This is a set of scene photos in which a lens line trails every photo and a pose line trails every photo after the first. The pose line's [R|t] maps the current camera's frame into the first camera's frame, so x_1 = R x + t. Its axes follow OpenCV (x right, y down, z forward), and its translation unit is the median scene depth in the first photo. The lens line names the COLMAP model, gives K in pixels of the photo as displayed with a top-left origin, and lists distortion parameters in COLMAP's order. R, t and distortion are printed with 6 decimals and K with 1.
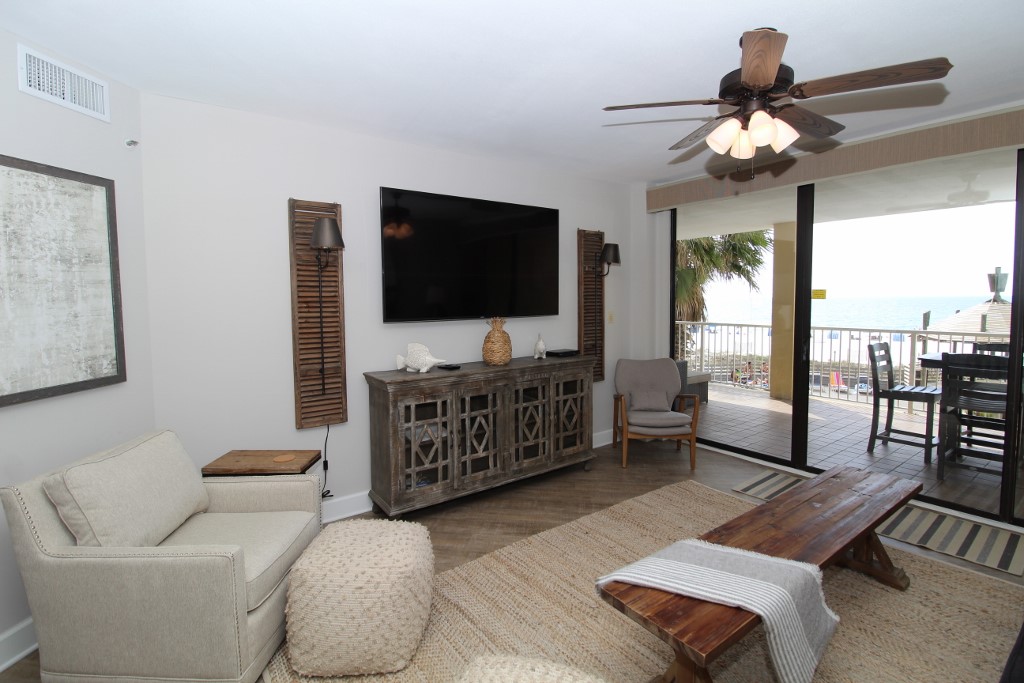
lens RADIAL K [[473.9, 0, 513.8], [0, 473.9, 334.9], [0, 0, 1]] dist [-0.012207, -0.002287]
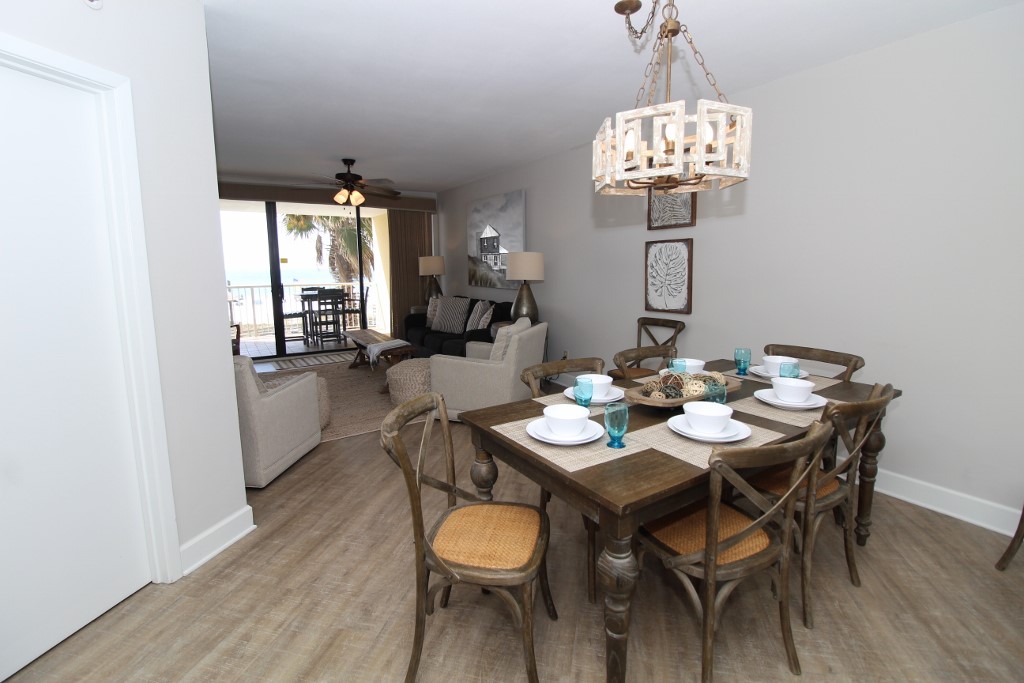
lens RADIAL K [[473.9, 0, 512.0], [0, 473.9, 333.8], [0, 0, 1]] dist [-0.012207, -0.002287]
pose [[0.078536, -0.134675, 0.987773, -1.293440], [0.086303, 0.988032, 0.127848, 0.043337], [-0.993169, 0.075207, 0.089219, -0.056154]]
